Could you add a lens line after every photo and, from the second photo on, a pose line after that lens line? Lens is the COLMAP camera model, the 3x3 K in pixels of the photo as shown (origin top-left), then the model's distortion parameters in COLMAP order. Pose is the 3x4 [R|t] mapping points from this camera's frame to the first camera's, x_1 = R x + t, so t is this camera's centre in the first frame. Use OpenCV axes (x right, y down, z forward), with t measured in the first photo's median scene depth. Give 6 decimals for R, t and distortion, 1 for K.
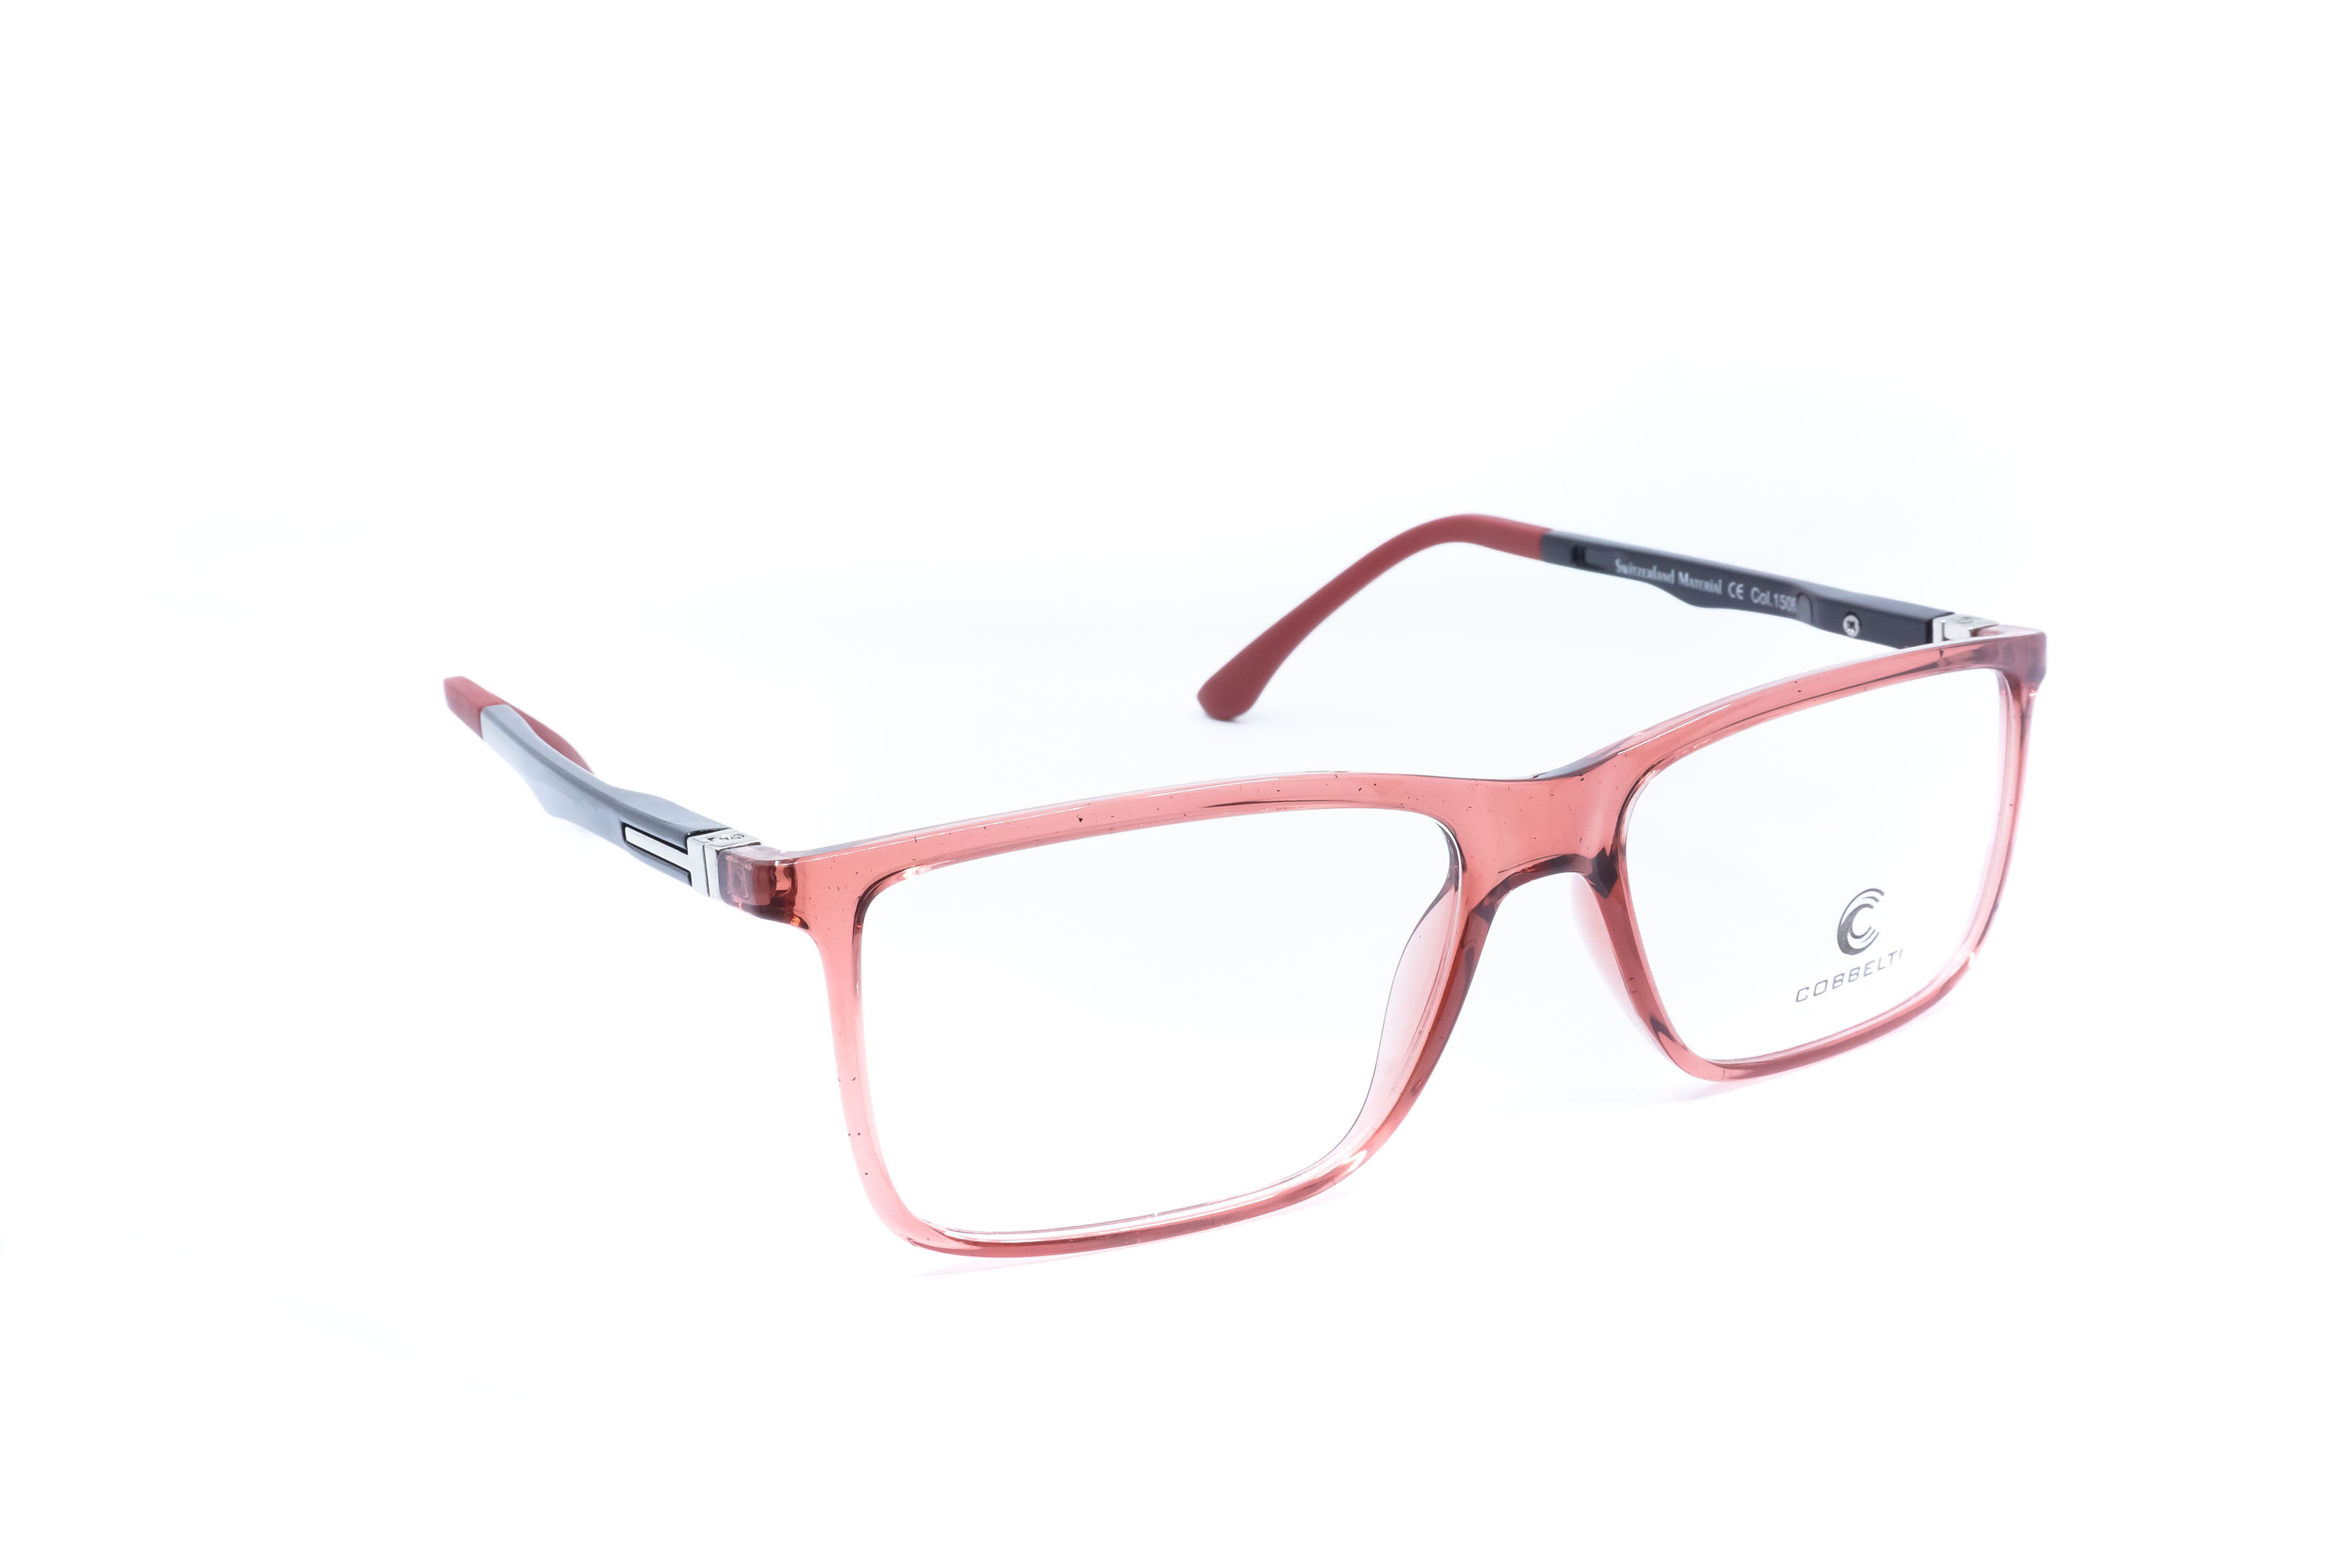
lens RADIAL K [[2519.6, 0, 1174.5], [0, 2519.6, 780.7], [0, 0, 1]] dist [0.004507, 0.000000]
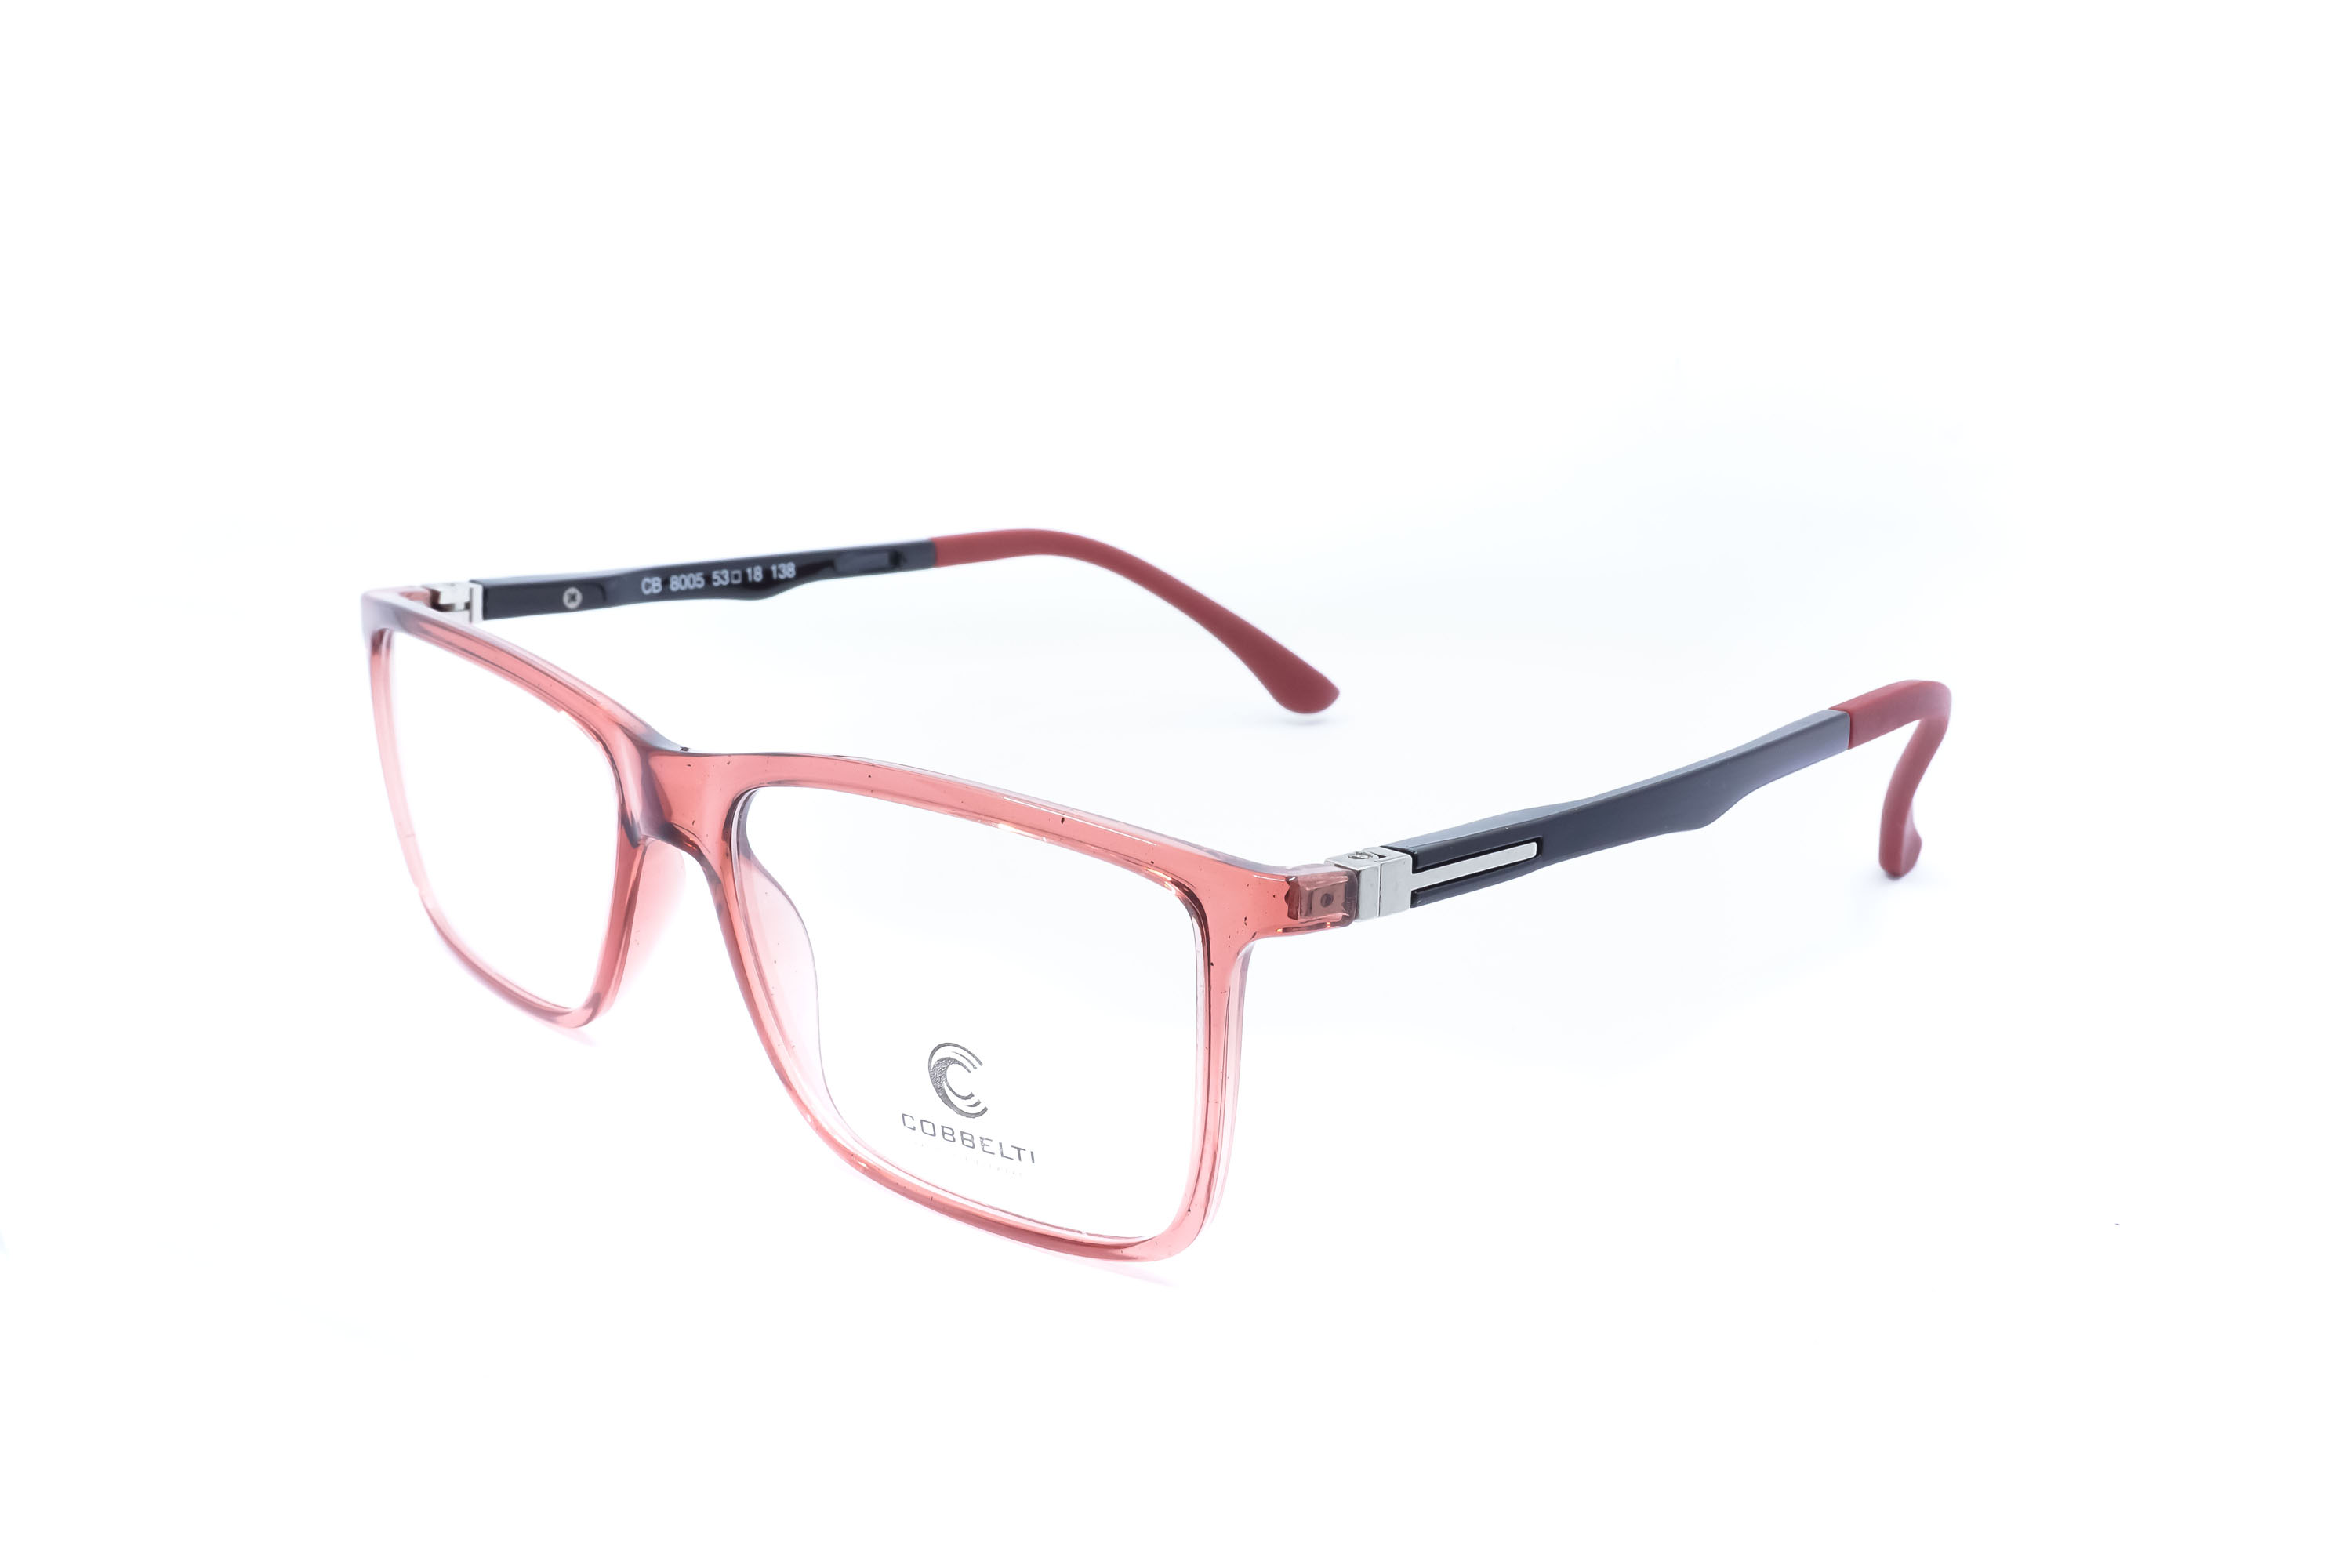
lens RADIAL K [[2519.6, 0, 1166.0], [0, 2519.6, 794.7], [0, 0, 1]] dist [0.004507, 0.000000]
pose [[0.284827, 0.302445, -0.909616, 1.041995], [-0.279613, 0.933867, 0.222954, -0.246598], [0.916892, 0.190837, 0.350558, 0.735143]]
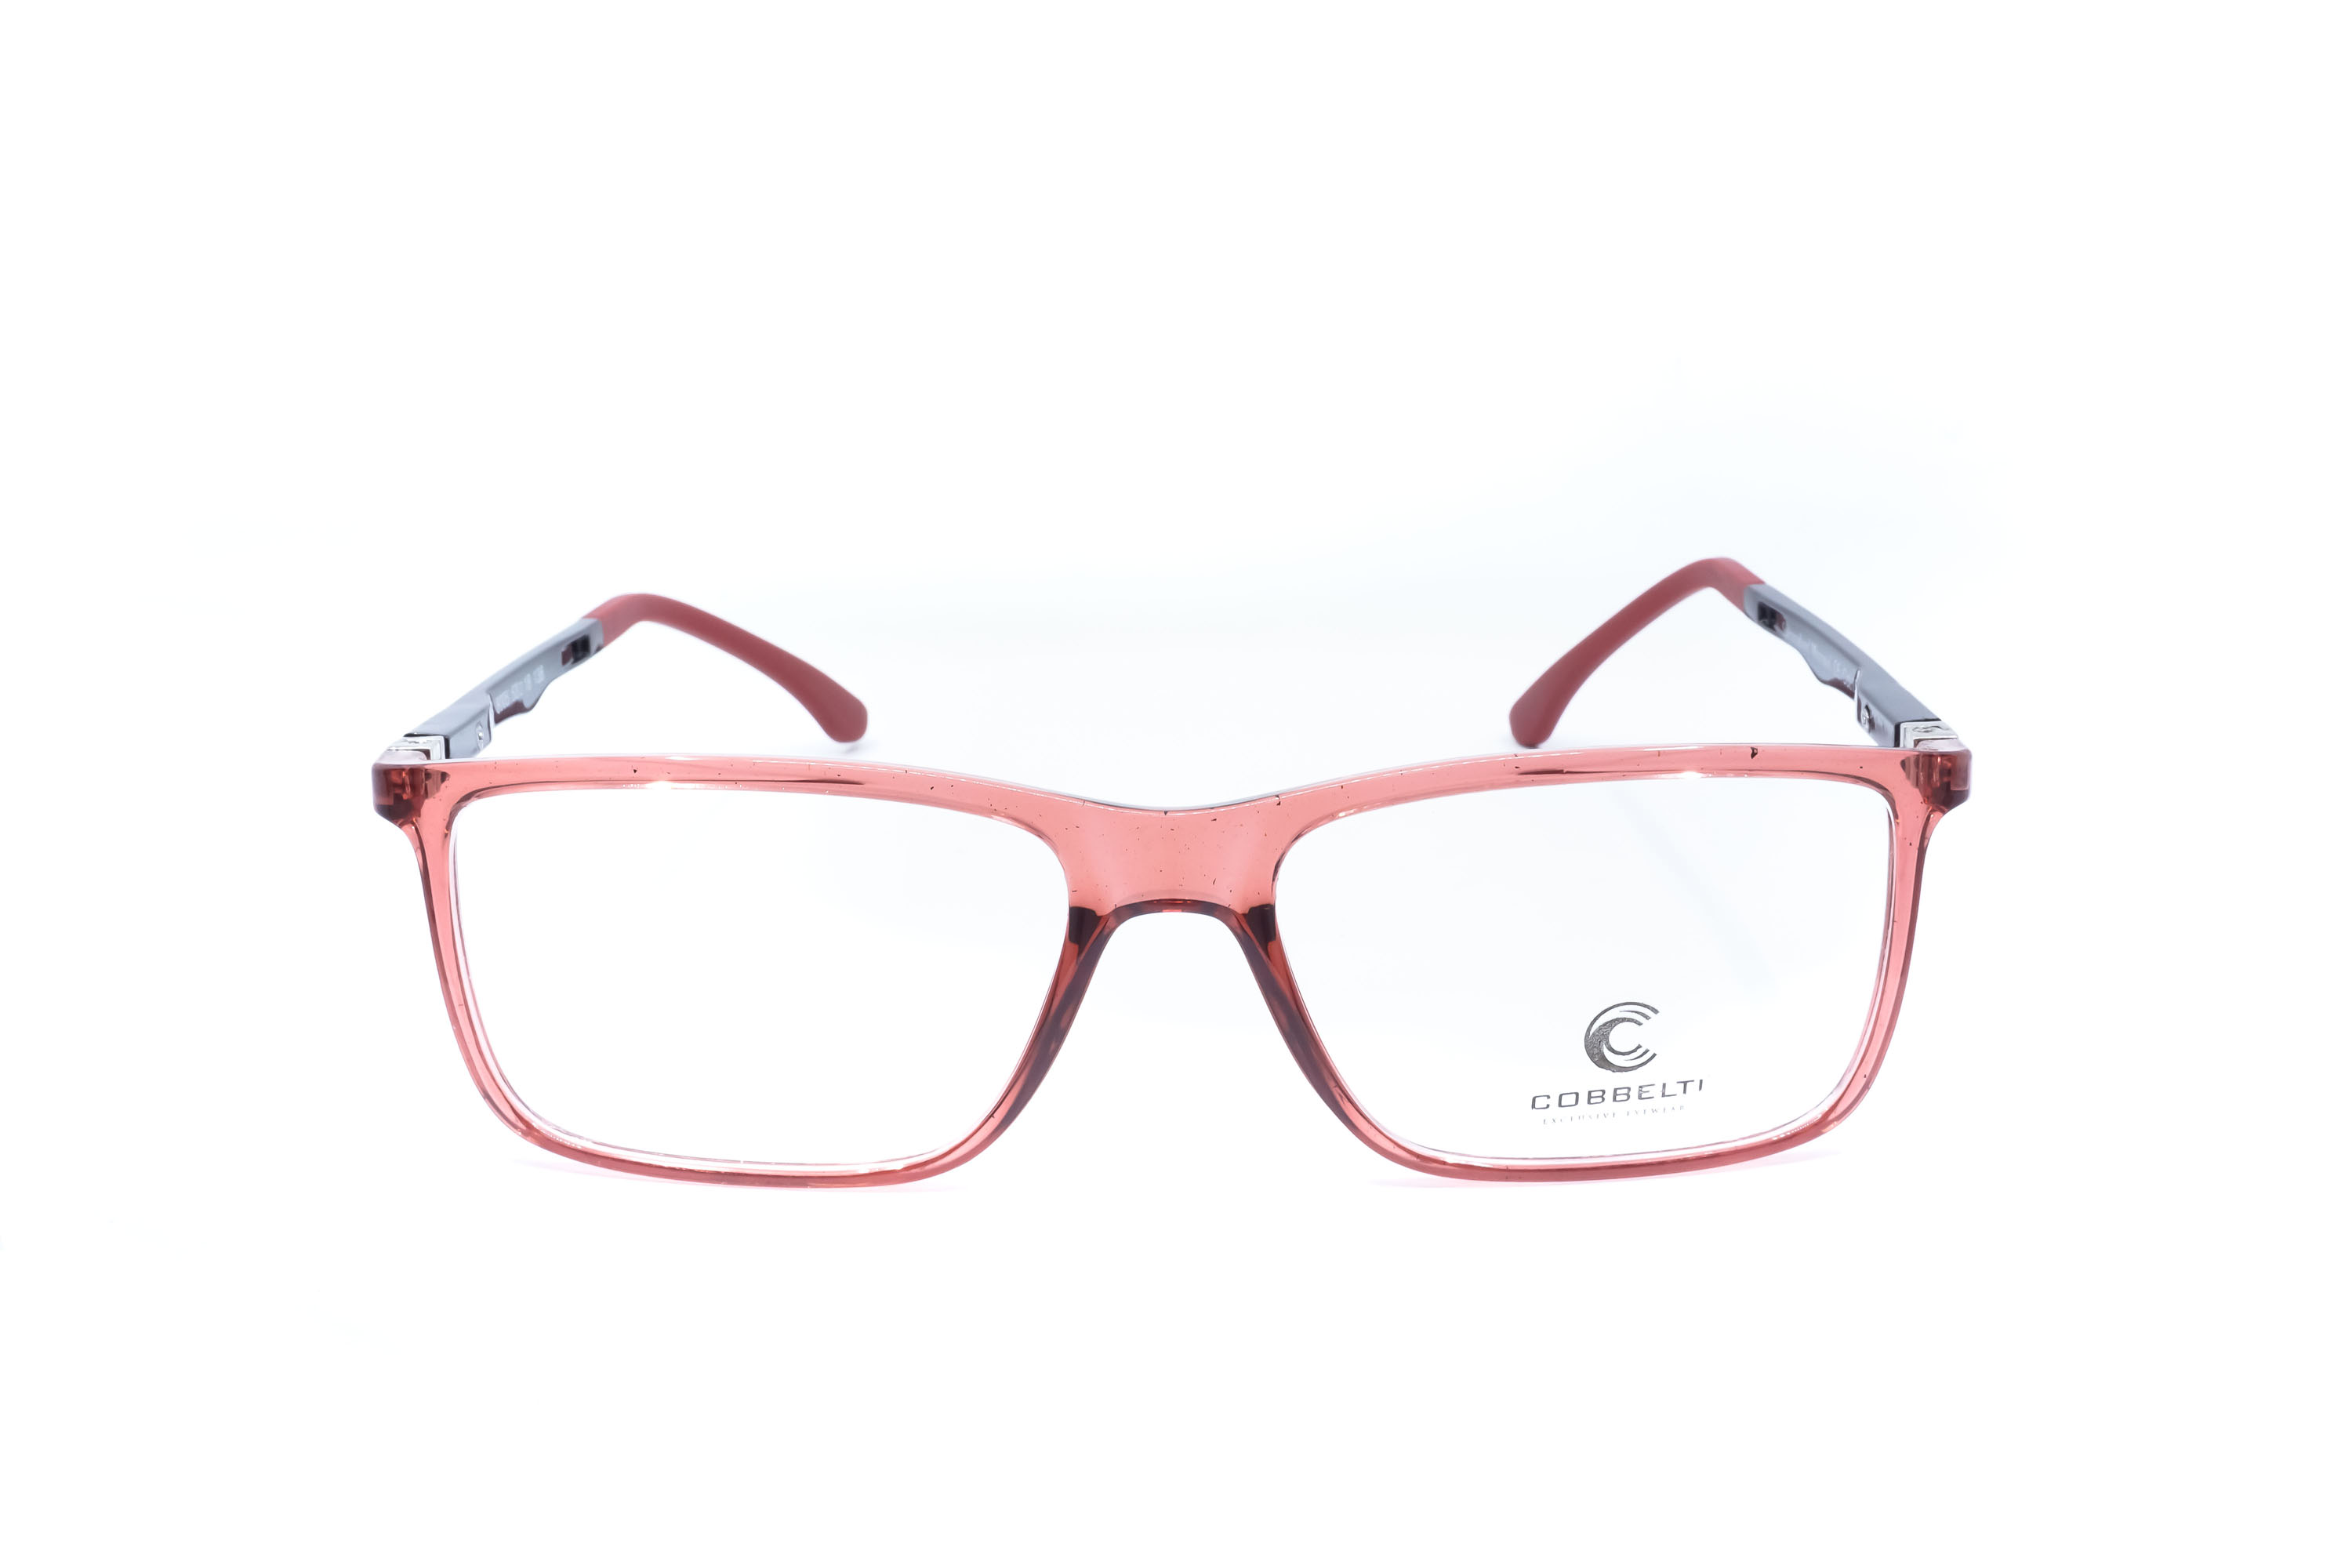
lens RADIAL K [[2519.6, 0, 1170.3], [0, 2519.6, 783.7], [0, 0, 1]] dist [0.004507, 0.000000]
pose [[0.871758, 0.148369, -0.466932, 0.531666], [-0.144914, 0.988486, 0.043541, -0.048227], [0.468016, 0.029708, 0.883221, 0.129167]]
